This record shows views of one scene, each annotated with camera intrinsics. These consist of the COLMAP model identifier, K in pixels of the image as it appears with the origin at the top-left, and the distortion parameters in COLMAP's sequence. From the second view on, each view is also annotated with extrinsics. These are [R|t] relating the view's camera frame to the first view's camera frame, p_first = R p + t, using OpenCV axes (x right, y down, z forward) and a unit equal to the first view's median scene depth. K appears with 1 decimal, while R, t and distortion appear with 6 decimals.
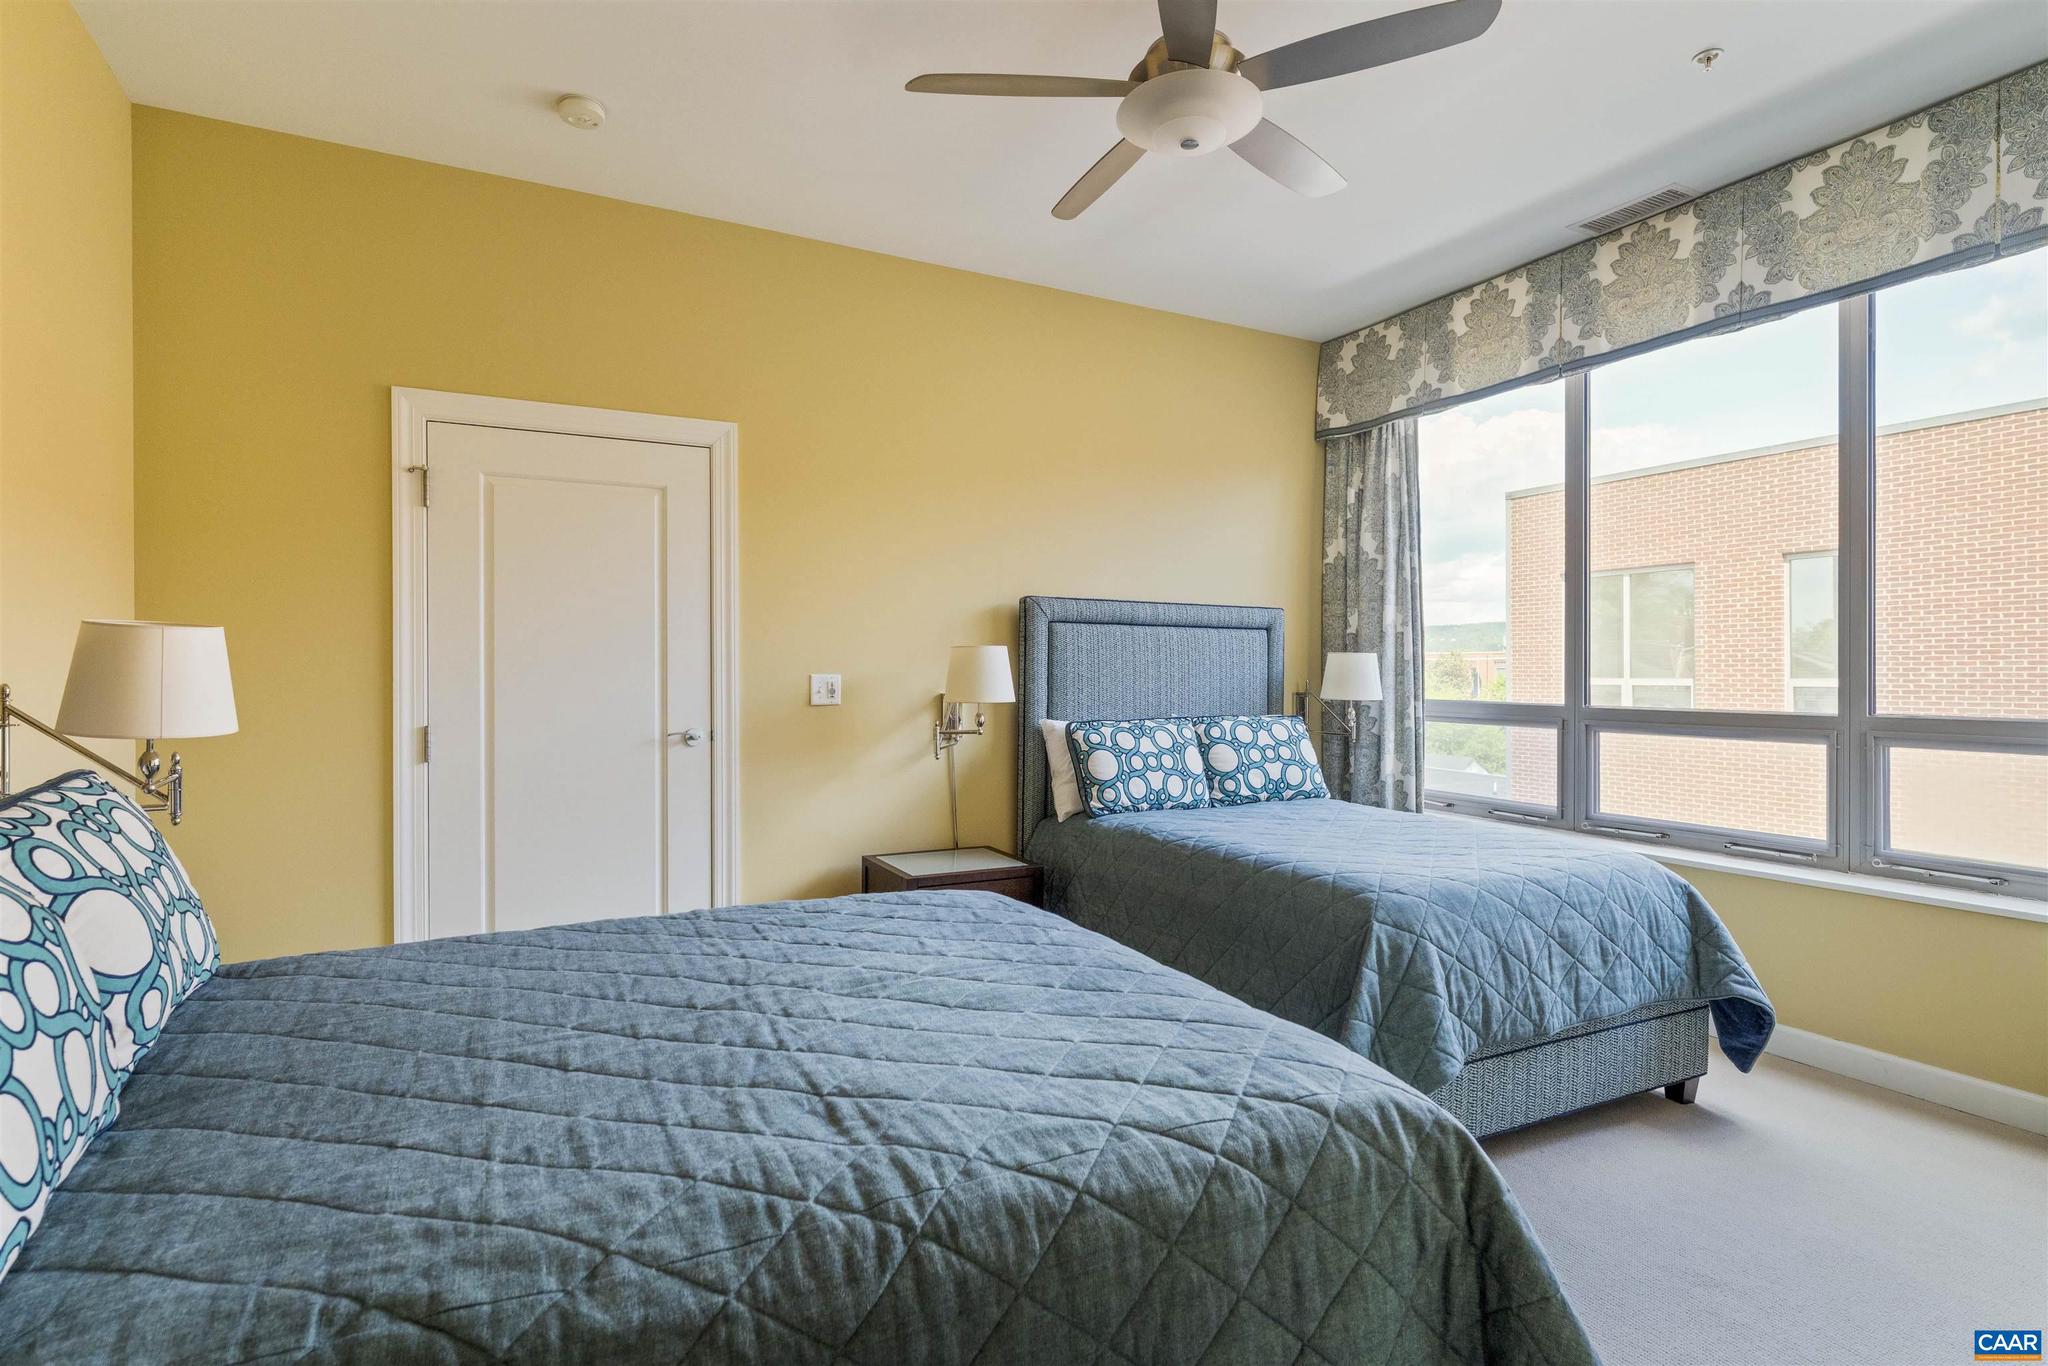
lens RADIAL K [[1036.4, 0, 1024.0], [0, 1036.4, 683.0], [0, 0, 1]] dist [-0.003451, -0.000653]
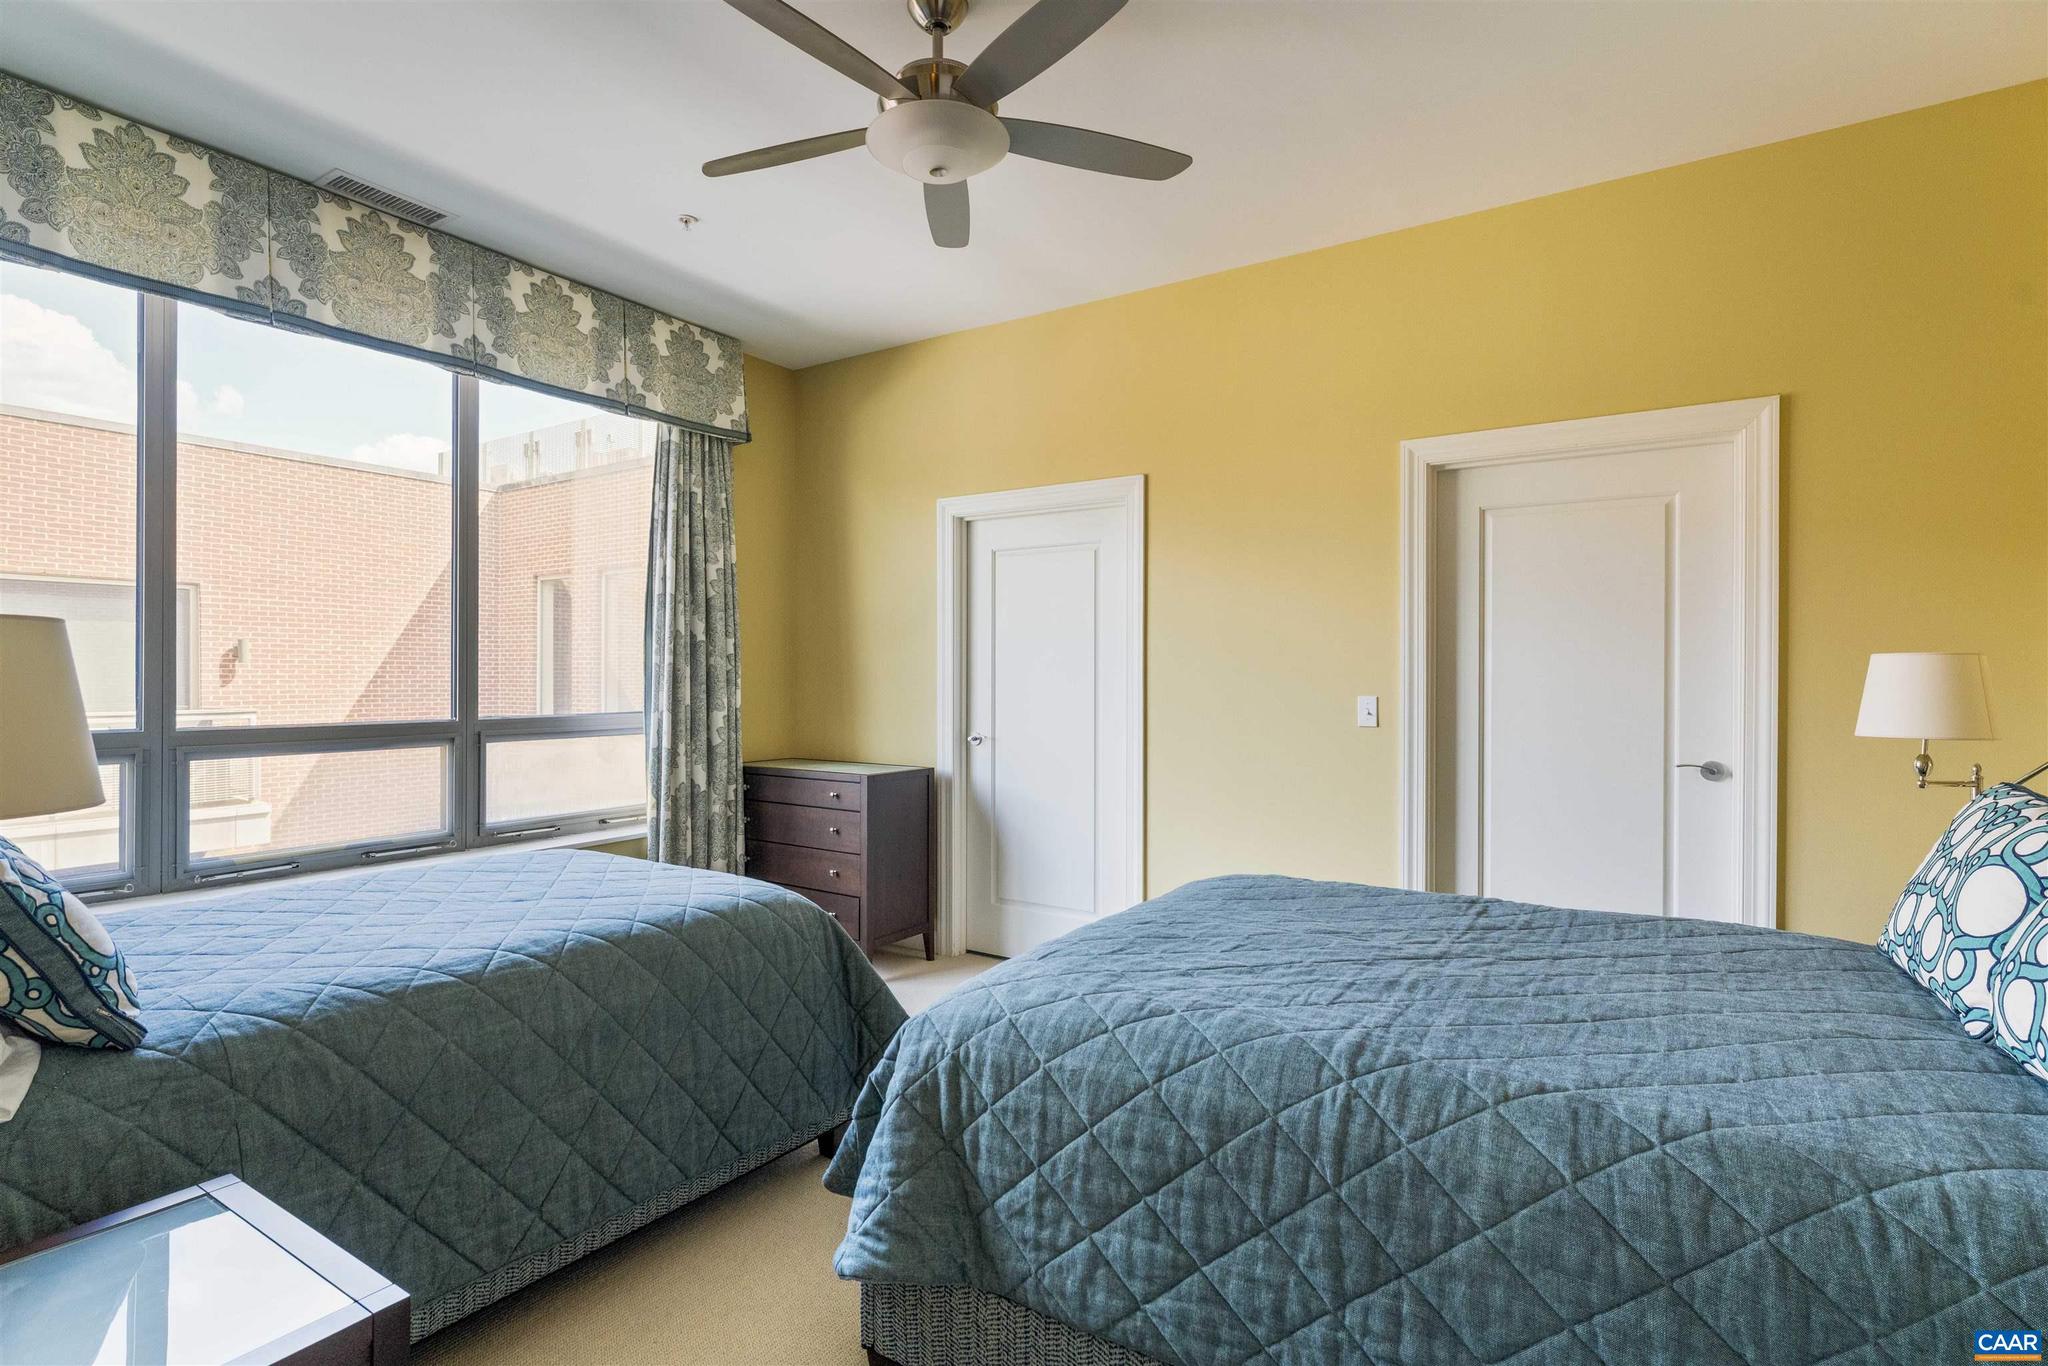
lens RADIAL K [[991.4, 0, 1024.0], [0, 991.4, 683.0], [0, 0, 1]] dist [0.003684, 0.000568]
pose [[-0.497026, 0.001571, 0.867734, -0.480539], [0.015881, 0.999847, 0.007286, -0.008874], [-0.867591, 0.017402, -0.496975, 0.923407]]
